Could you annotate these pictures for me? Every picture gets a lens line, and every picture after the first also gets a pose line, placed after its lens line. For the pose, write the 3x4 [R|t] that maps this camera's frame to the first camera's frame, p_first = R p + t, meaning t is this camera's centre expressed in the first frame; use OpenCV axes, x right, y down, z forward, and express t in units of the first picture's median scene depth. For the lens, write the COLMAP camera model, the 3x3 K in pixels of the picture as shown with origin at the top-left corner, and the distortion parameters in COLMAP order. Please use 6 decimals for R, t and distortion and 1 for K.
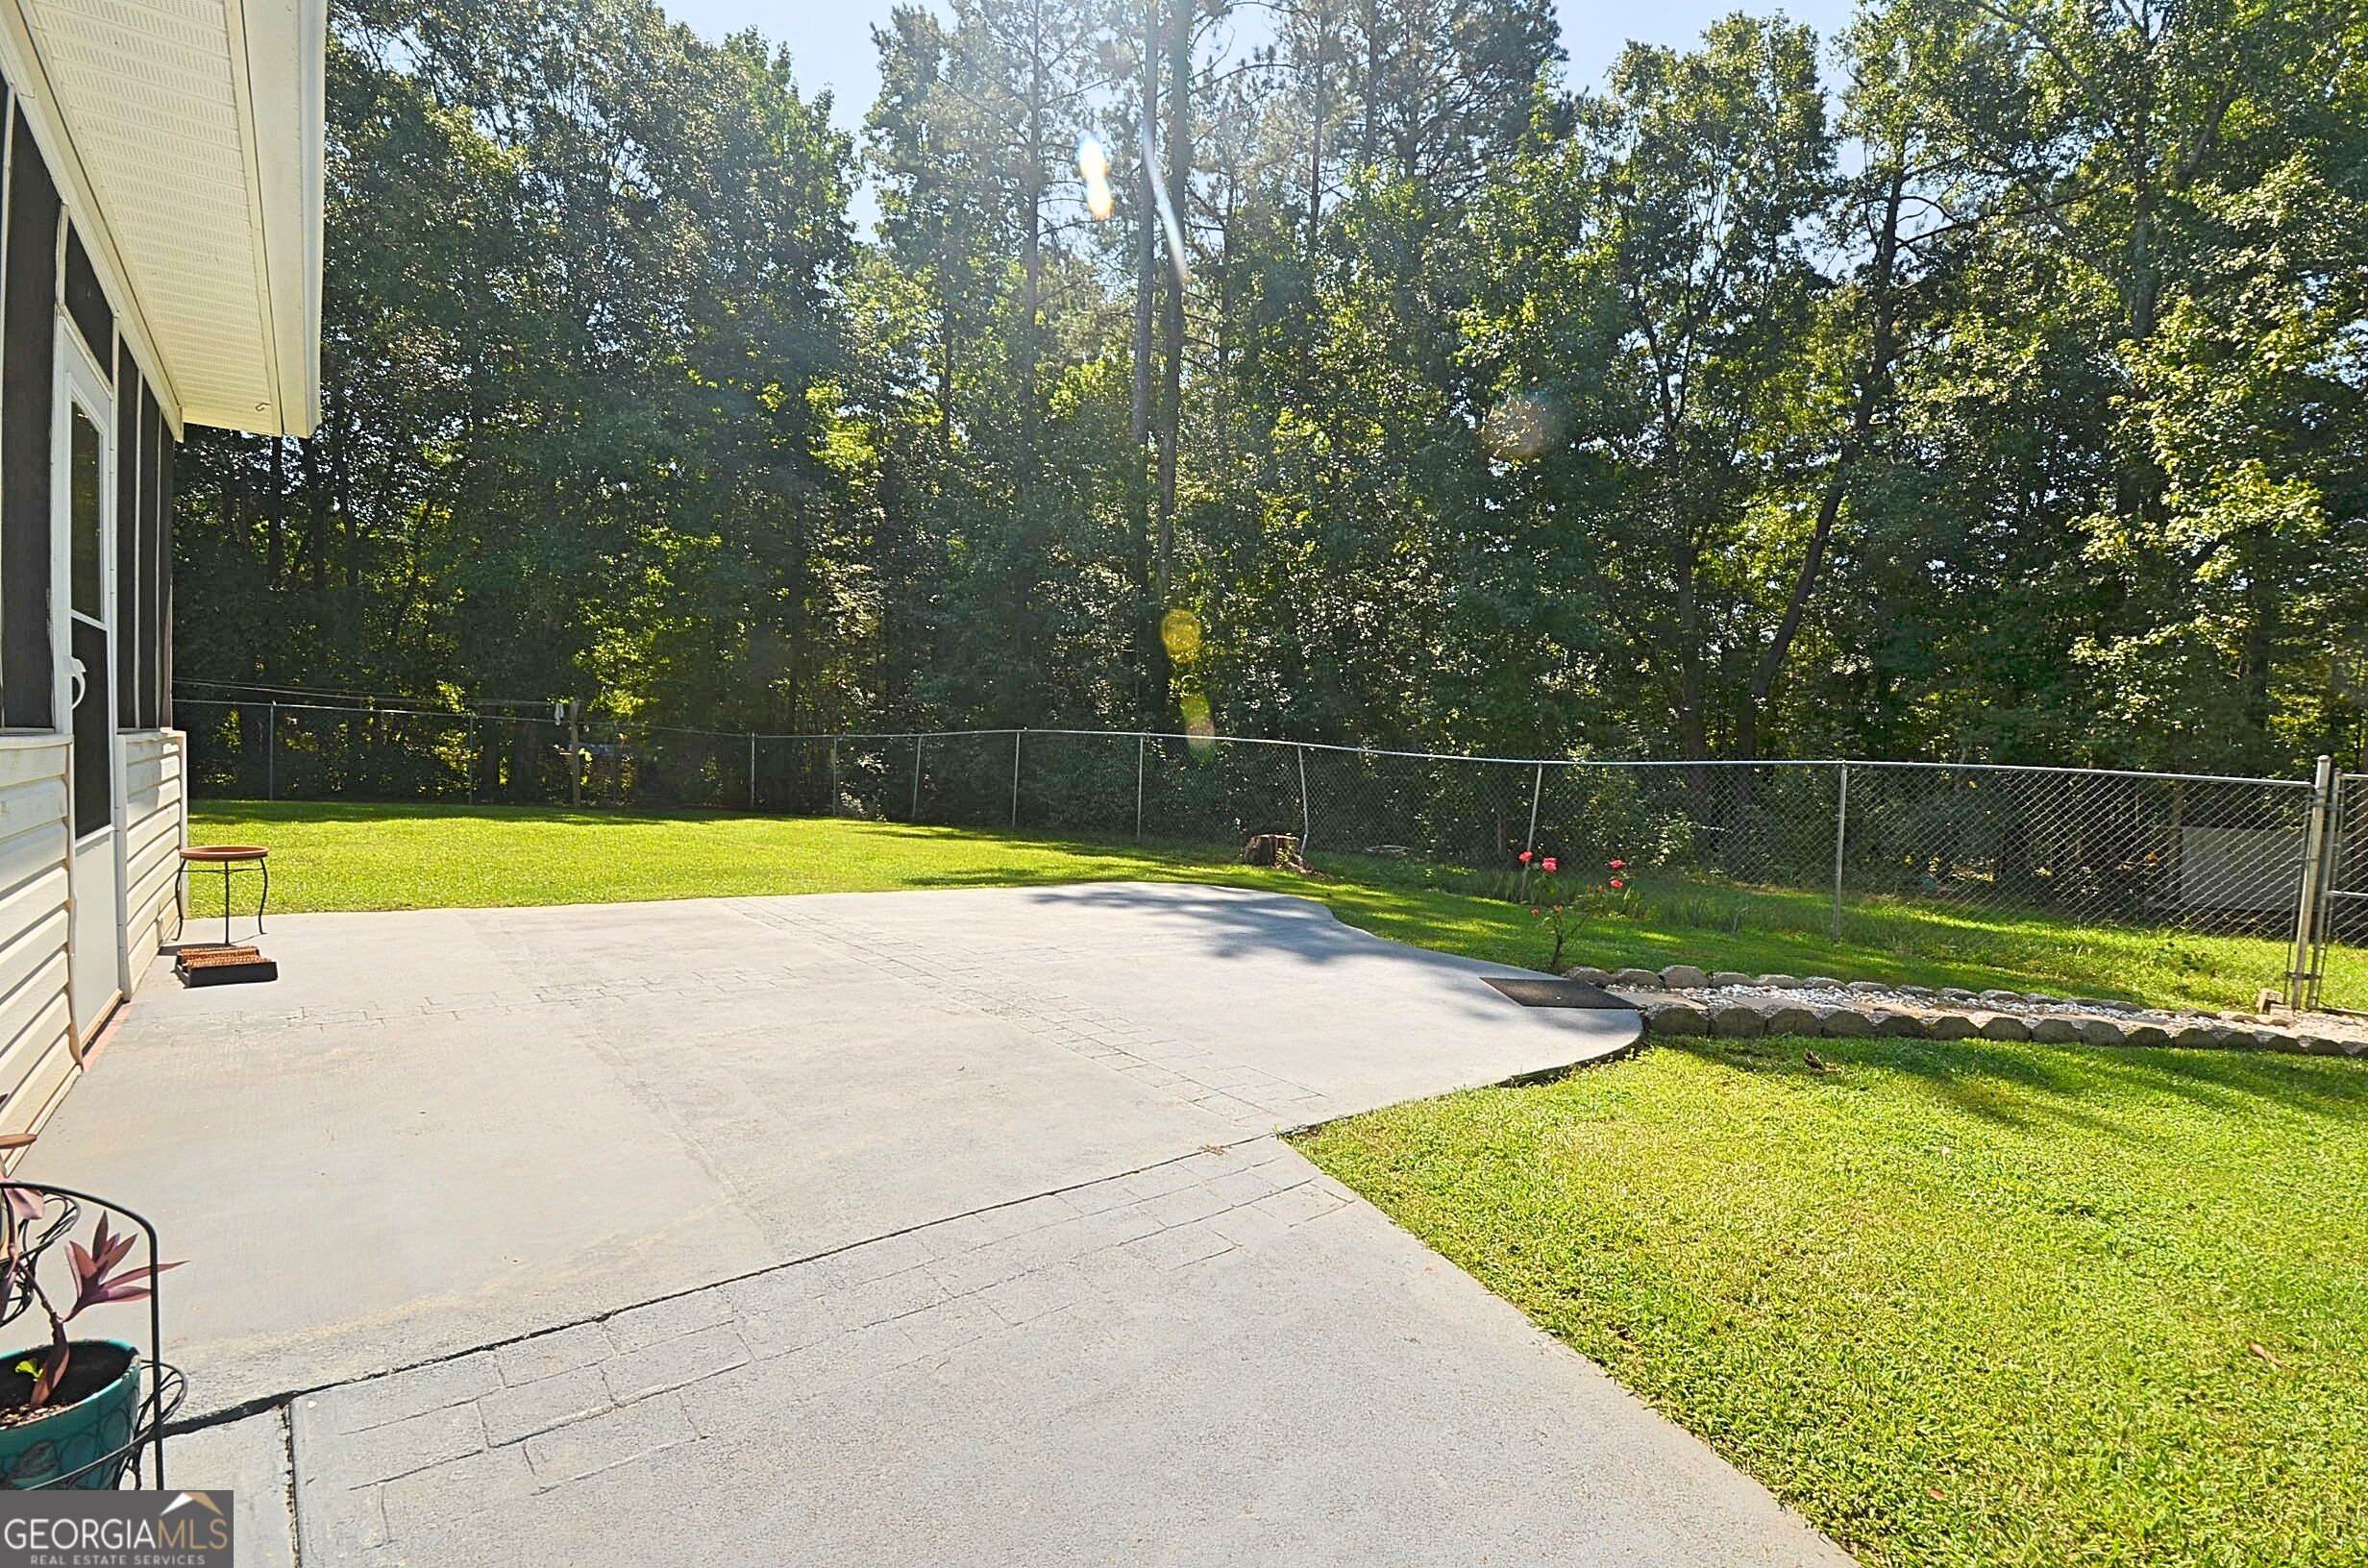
lens RADIAL K [[1025.9, 0, 1217.0], [0, 1025.9, 803.5], [0, 0, 1]] dist [0.013270, -0.020741]
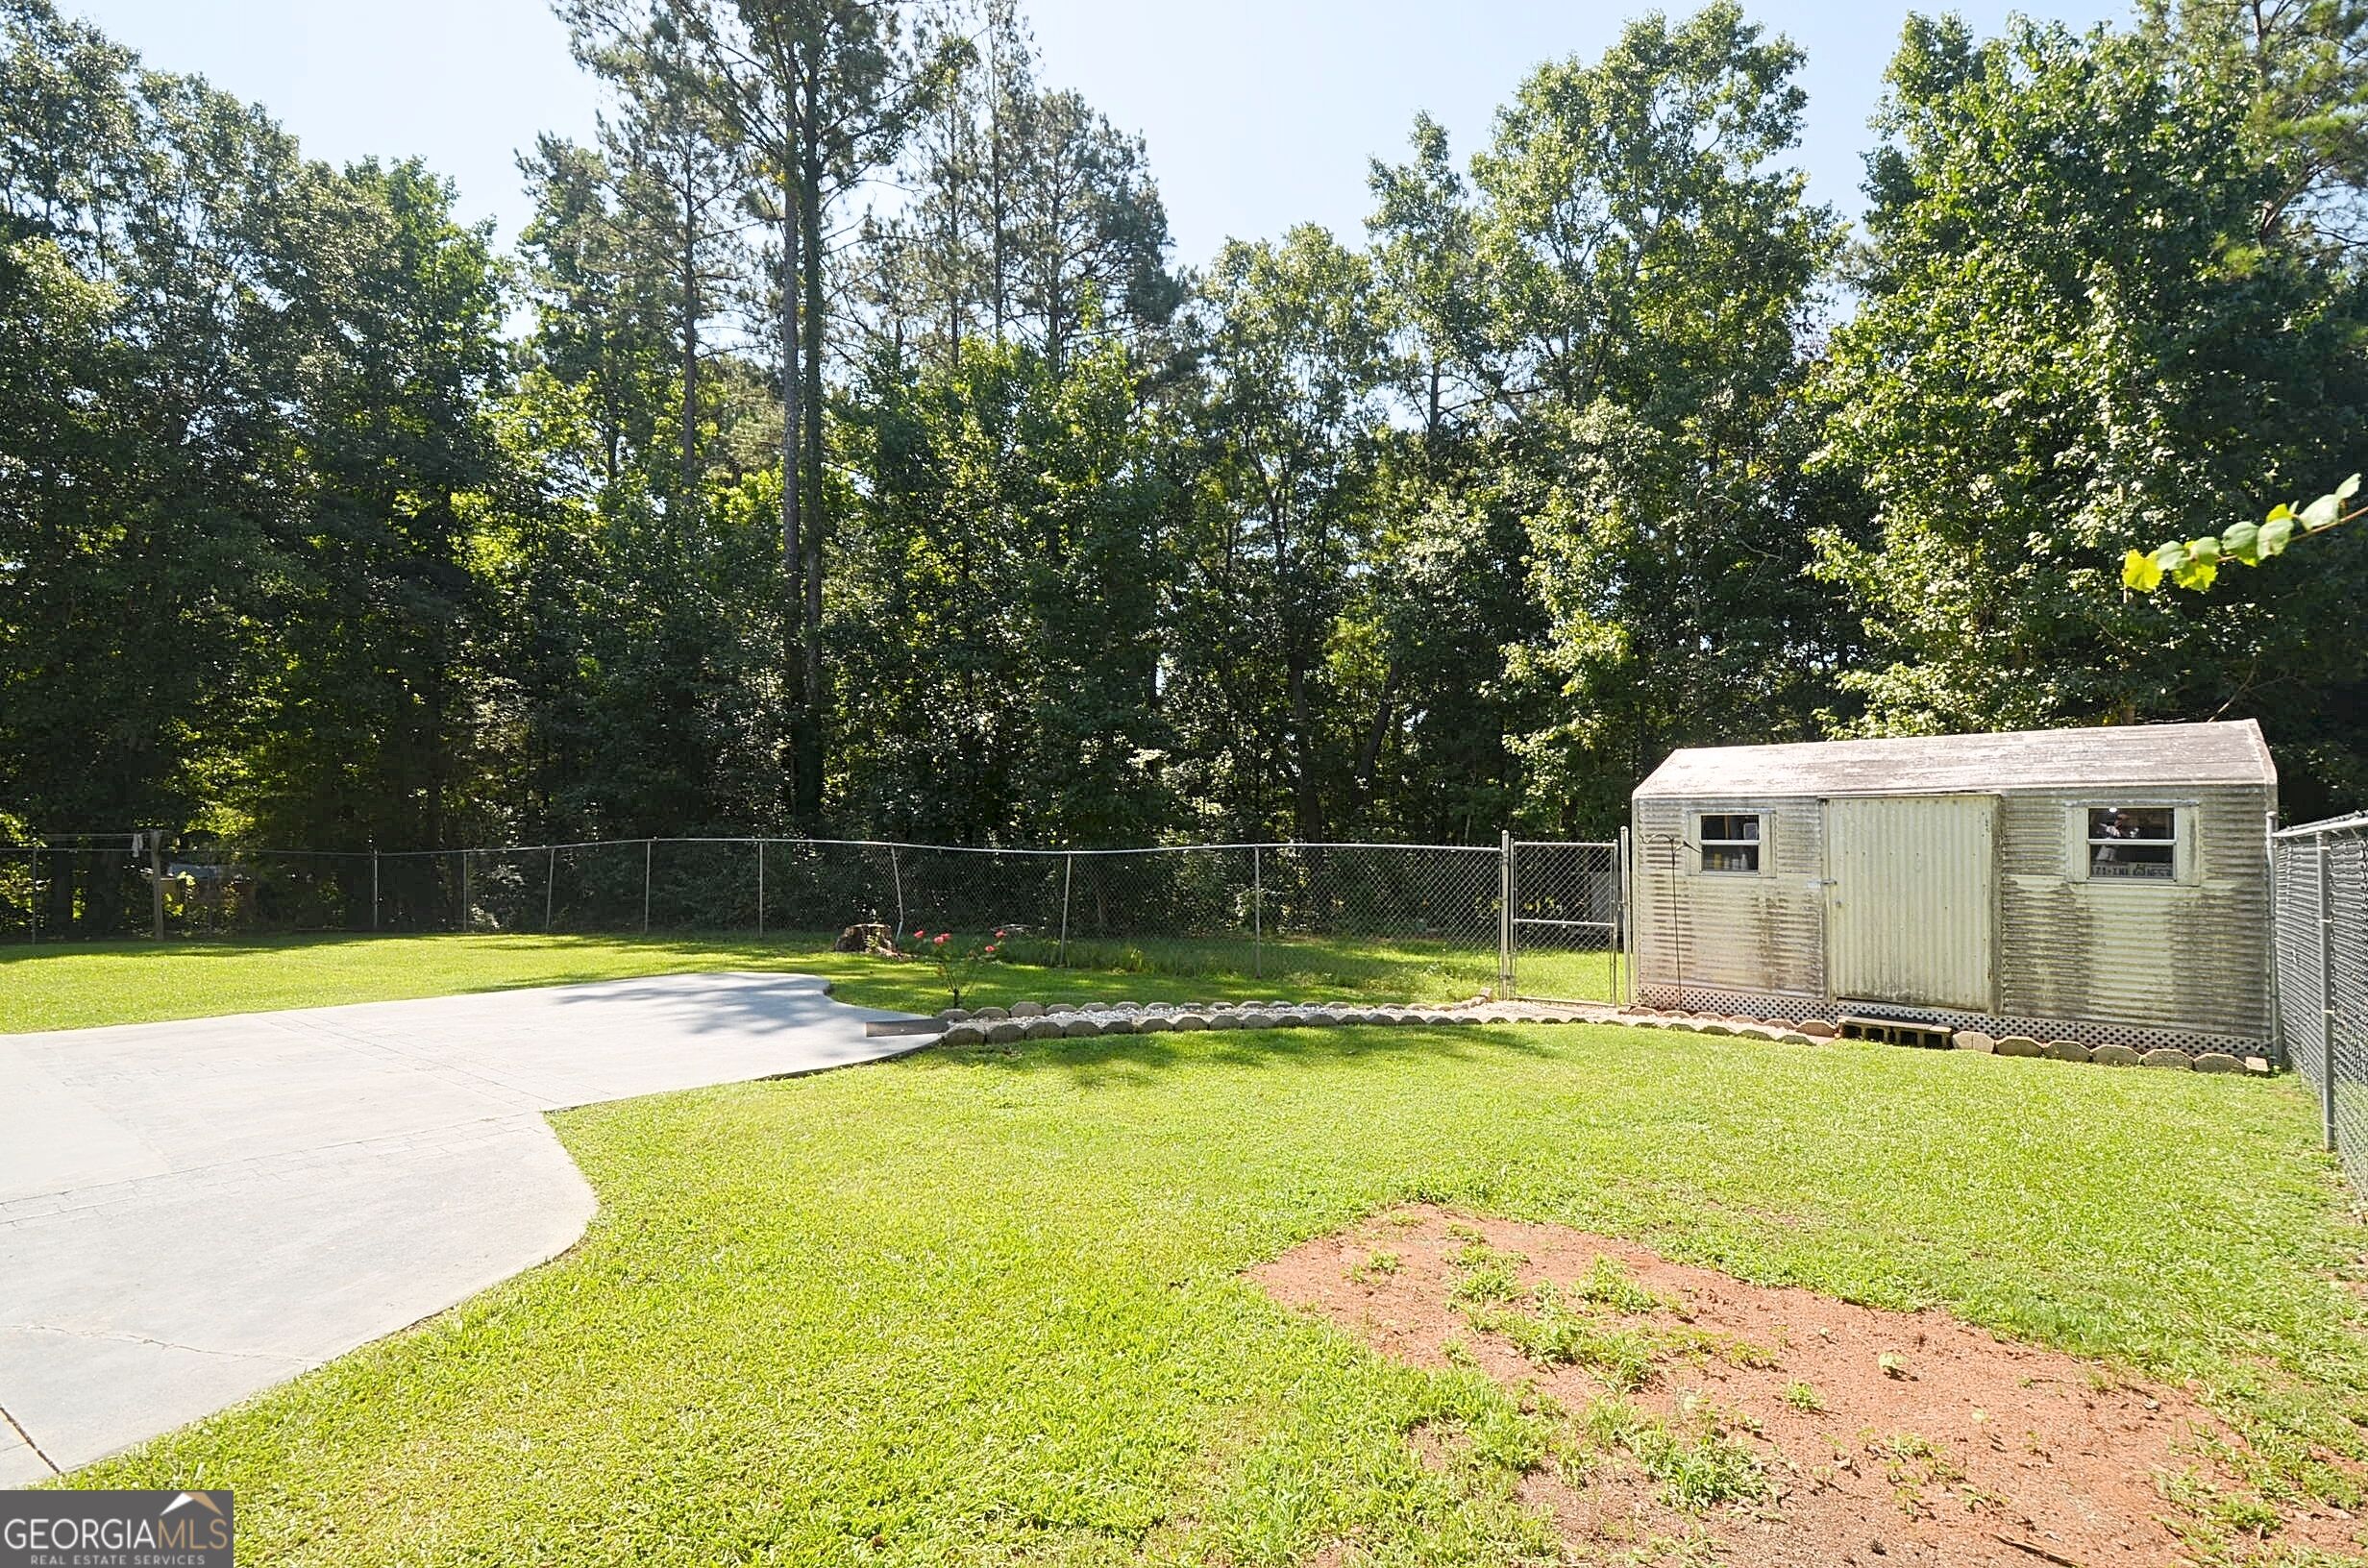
lens RADIAL K [[1025.9, 0, 1217.0], [0, 1025.9, 803.5], [0, 0, 1]] dist [0.013270, -0.020741]
pose [[0.972053, -0.039688, 0.231381, 0.107255], [0.056661, 0.996131, -0.067174, -0.002872], [-0.227820, 0.078407, 0.970541, -0.137491]]
